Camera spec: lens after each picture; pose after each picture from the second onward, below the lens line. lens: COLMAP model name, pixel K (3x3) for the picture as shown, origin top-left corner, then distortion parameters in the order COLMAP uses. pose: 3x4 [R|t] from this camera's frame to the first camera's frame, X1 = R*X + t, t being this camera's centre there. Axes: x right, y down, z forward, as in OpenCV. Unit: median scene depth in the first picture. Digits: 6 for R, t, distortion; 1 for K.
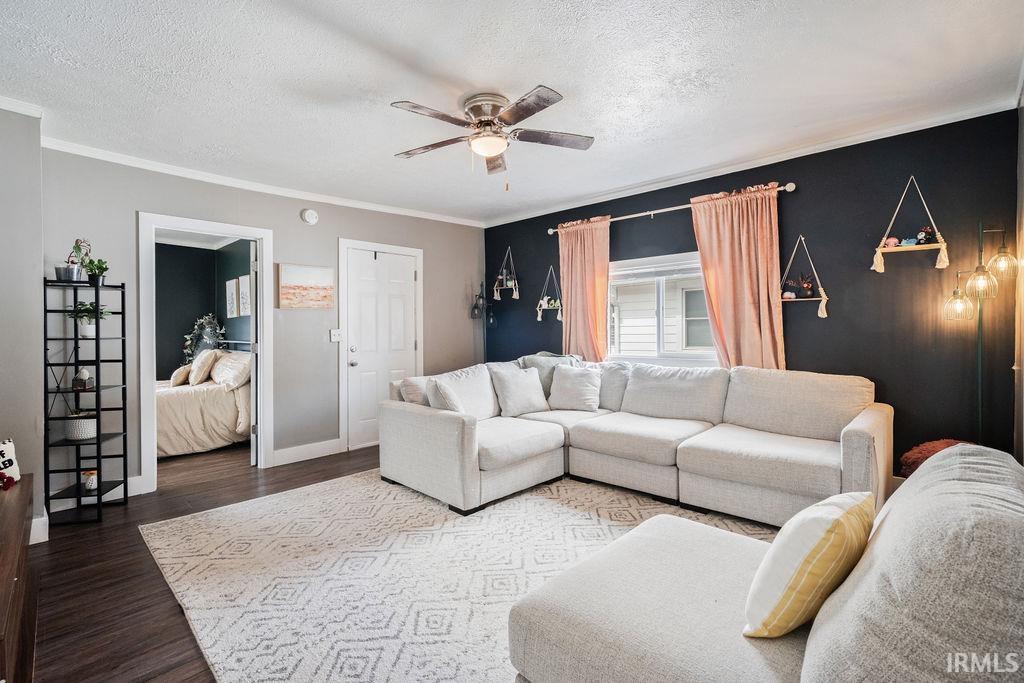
lens RADIAL K [[474.8, 0, 509.6], [0, 474.8, 331.5], [0, 0, 1]] dist [-0.008088, 0.001474]
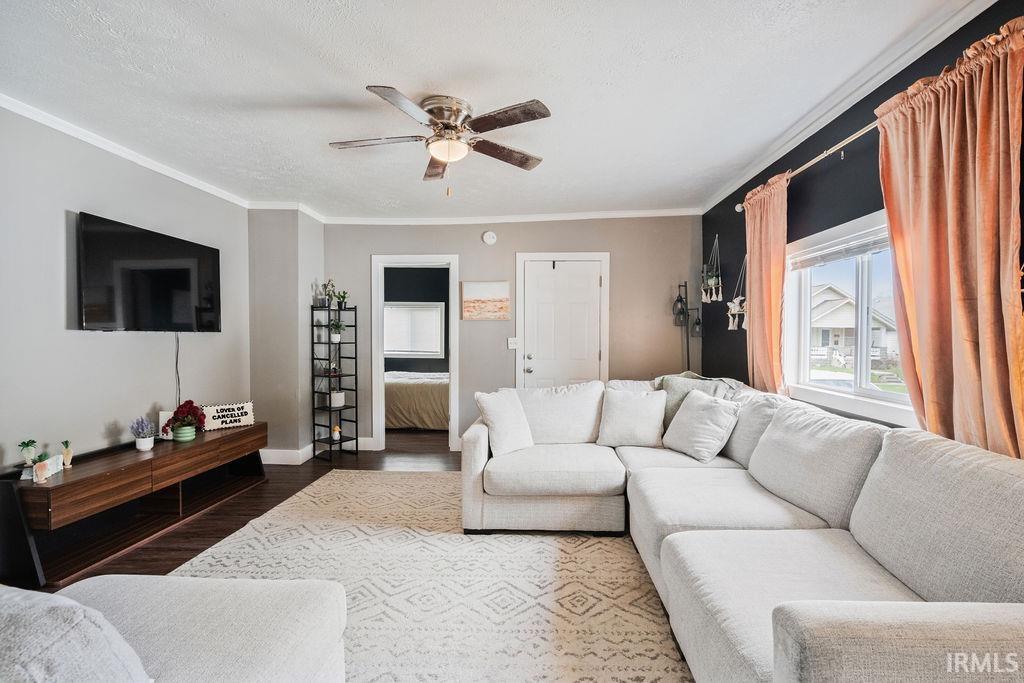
lens RADIAL K [[474.8, 0, 512.7], [0, 474.8, 342.7], [0, 0, 1]] dist [-0.008088, 0.001474]
pose [[0.659128, 0.023309, -0.751669, 0.628721], [-0.009411, 0.999697, 0.022748, -0.024953], [0.751972, -0.007919, 0.659148, 0.392637]]
